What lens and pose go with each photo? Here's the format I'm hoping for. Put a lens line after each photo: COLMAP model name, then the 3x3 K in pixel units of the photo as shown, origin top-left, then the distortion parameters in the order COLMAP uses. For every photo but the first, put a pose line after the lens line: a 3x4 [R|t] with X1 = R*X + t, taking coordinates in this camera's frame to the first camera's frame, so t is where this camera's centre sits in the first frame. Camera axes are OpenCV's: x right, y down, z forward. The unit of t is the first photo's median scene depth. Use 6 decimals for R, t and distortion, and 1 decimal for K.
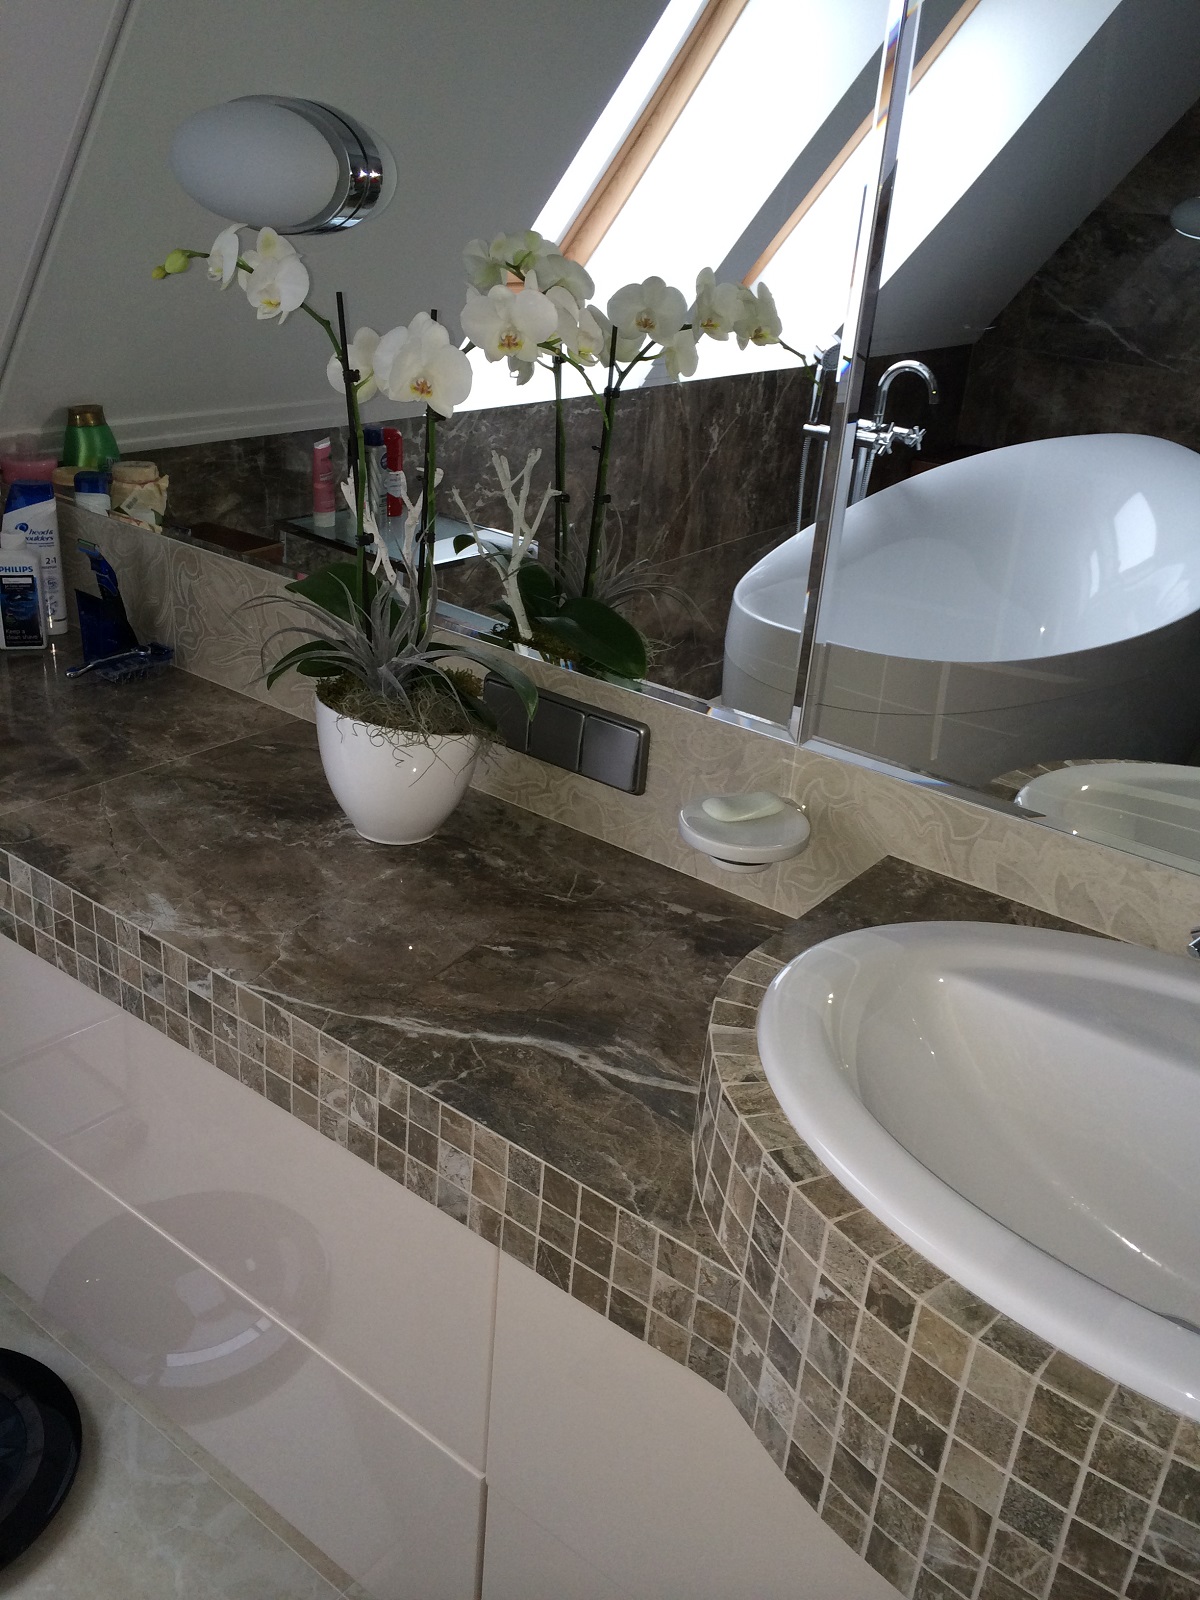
lens RADIAL K [[1364.9, 0, 599.9], [0, 1364.9, 788.4], [0, 0, 1]] dist [0.091074, -0.113939]
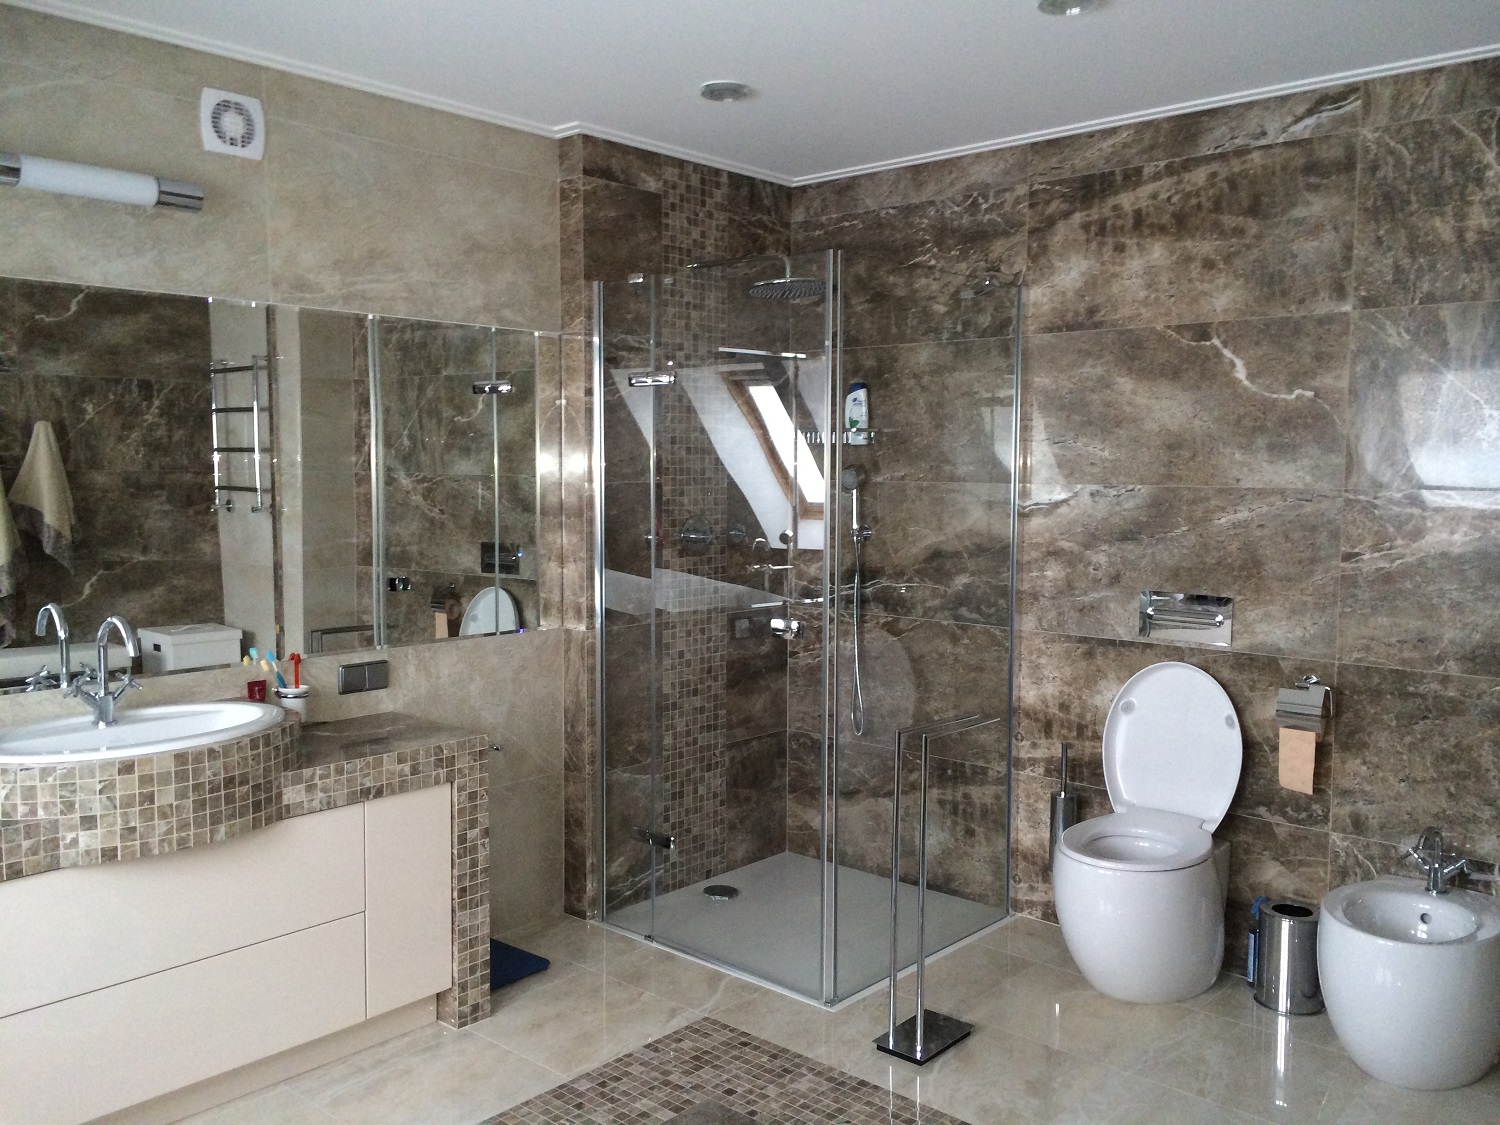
lens RADIAL K [[1279.6, 0, 742.1], [0, 1279.6, 561.8], [0, 0, 1]] dist [0.091074, -0.113939]
pose [[0.075956, -0.148334, 0.986016, -1.586088], [0.413514, 0.904513, 0.104219, 0.111247], [-0.907324, 0.399816, 0.130041, -0.592917]]
